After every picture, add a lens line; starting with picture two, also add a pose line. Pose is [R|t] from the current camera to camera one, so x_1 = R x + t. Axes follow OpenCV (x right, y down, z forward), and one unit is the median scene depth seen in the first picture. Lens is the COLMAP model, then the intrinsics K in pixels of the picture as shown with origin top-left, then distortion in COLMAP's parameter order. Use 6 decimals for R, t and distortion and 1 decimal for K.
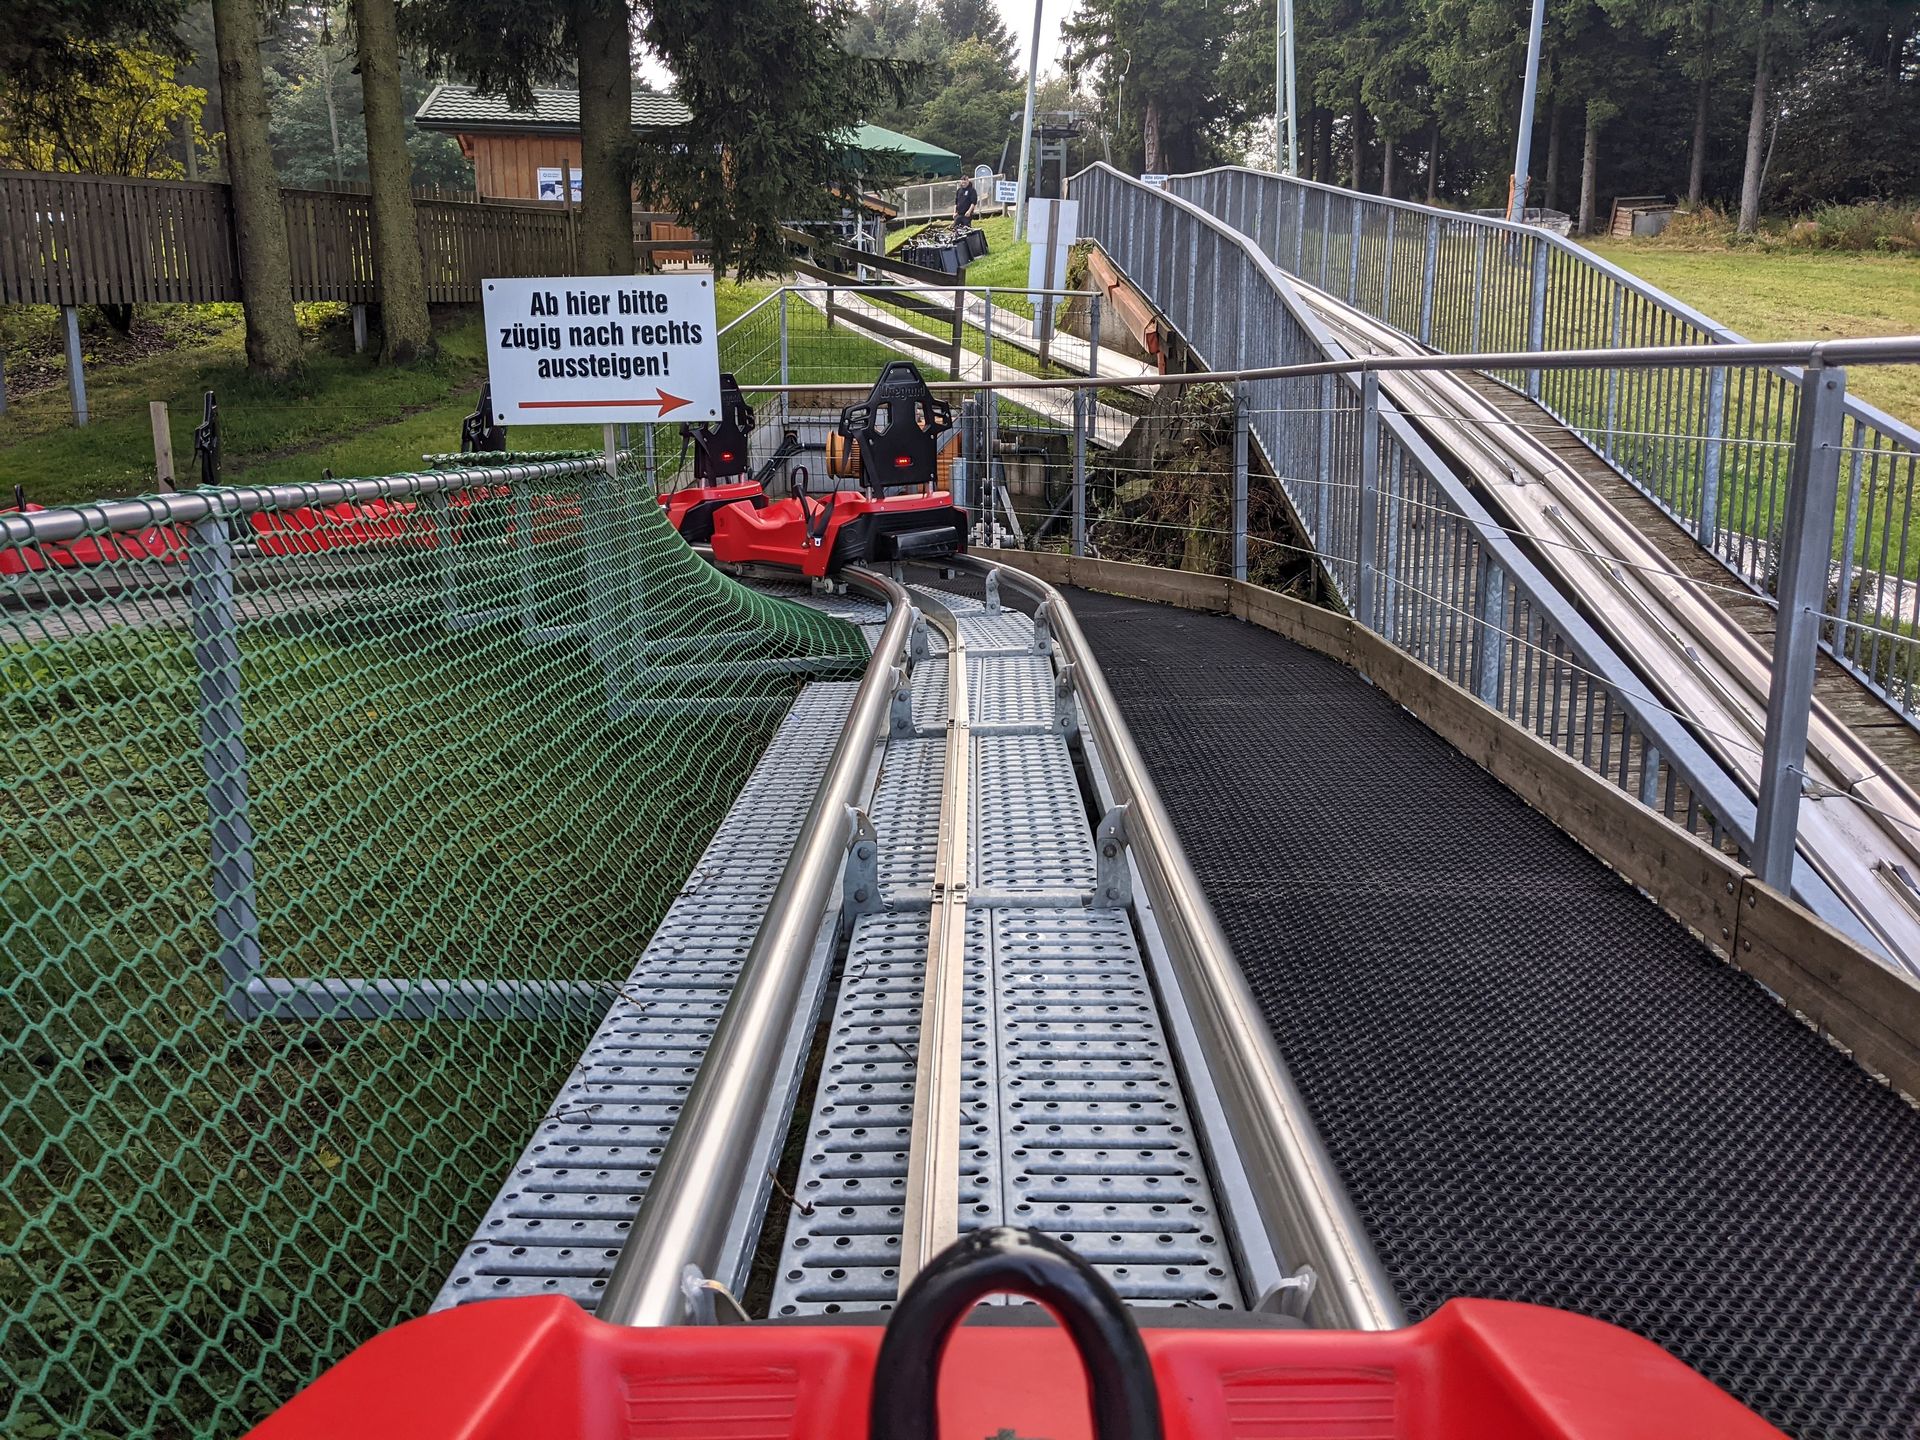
lens RADIAL K [[1483.5, 0, 957.1], [0, 1483.5, 727.7], [0, 0, 1]] dist [0.026624, -0.008894]
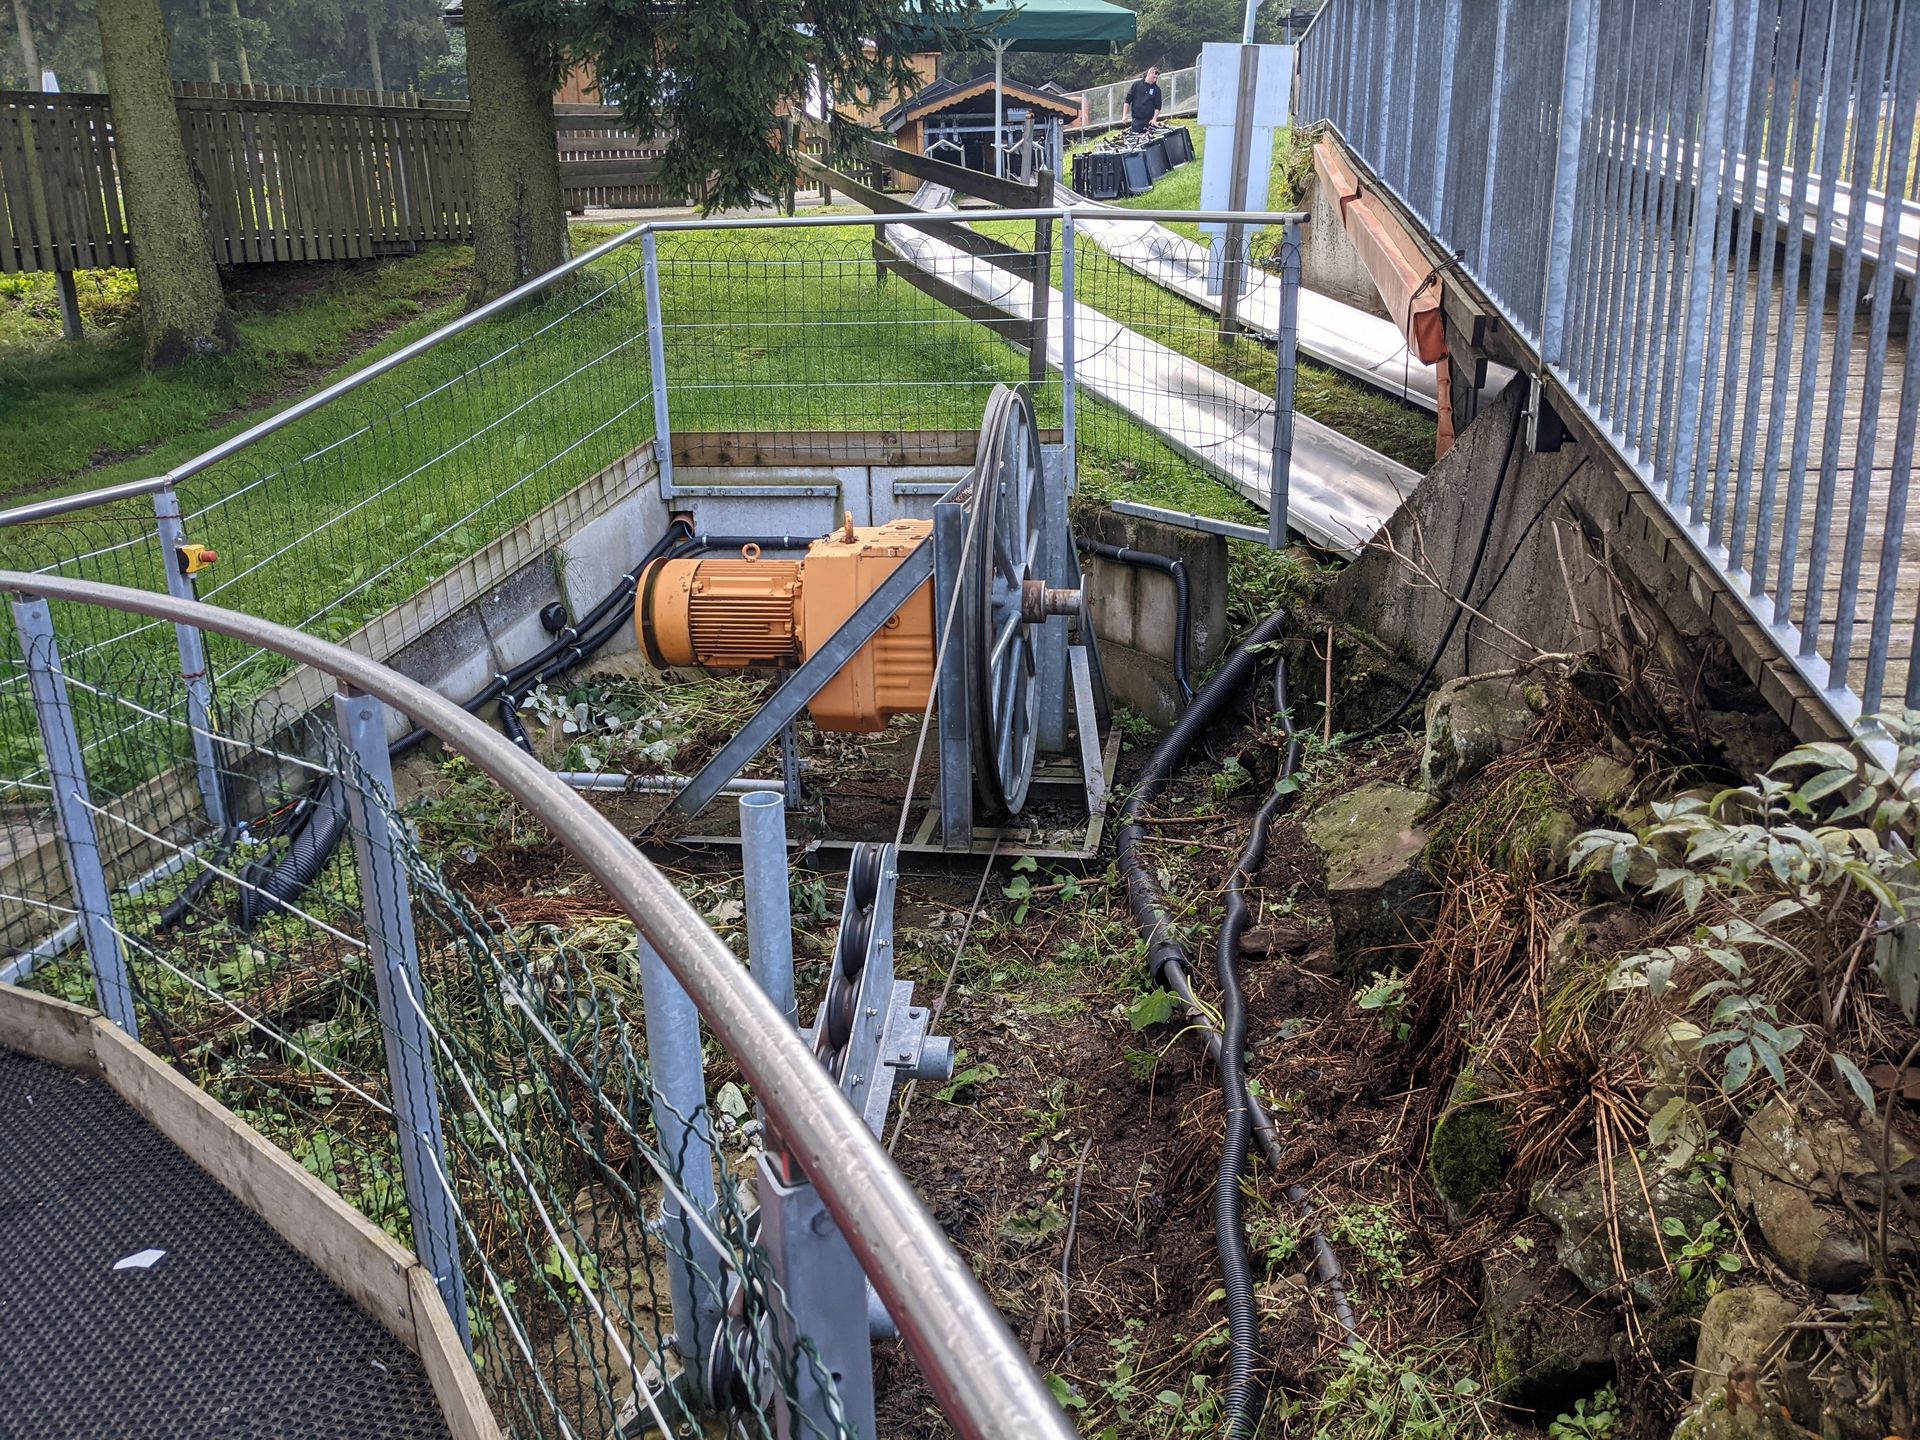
lens RADIAL K [[1483.5, 0, 948.2], [0, 1483.5, 730.0], [0, 0, 1]] dist [0.026624, -0.008894]
pose [[0.986417, 0.021300, -0.162874, 0.048792], [-0.013394, 0.998685, 0.049488, -0.117589], [0.163714, -0.046634, 0.985405, 0.396897]]
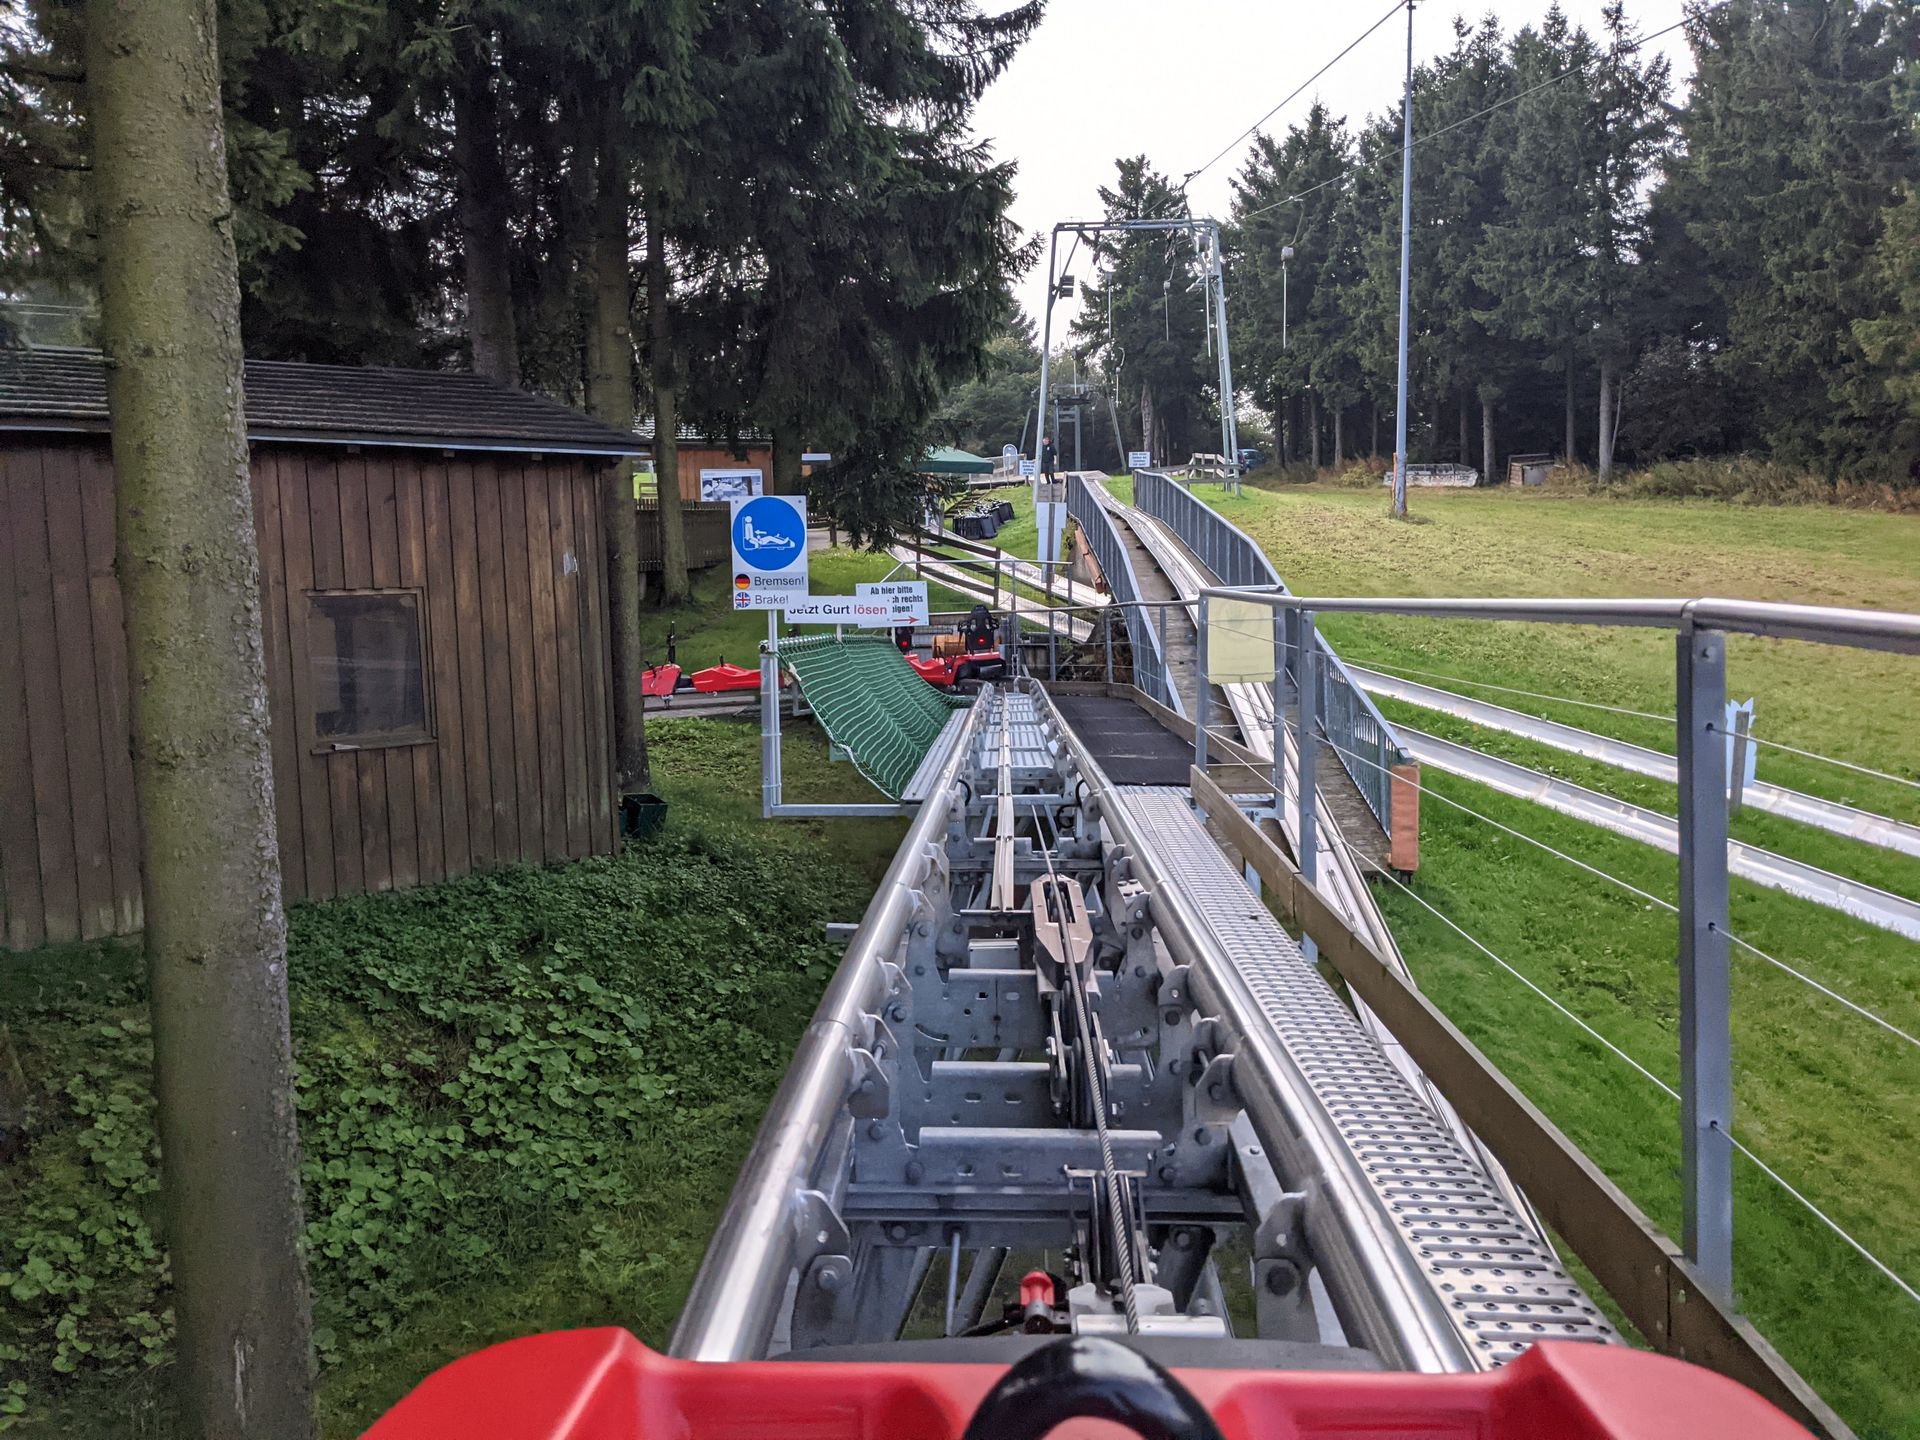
lens RADIAL K [[1483.5, 0, 965.1], [0, 1483.5, 713.4], [0, 0, 1]] dist [0.026624, -0.008894]
pose [[0.999641, -0.020514, -0.017212, -0.009009], [0.017578, 0.987584, -0.156107, 0.140098], [0.020201, 0.155749, 0.987590, -0.617676]]
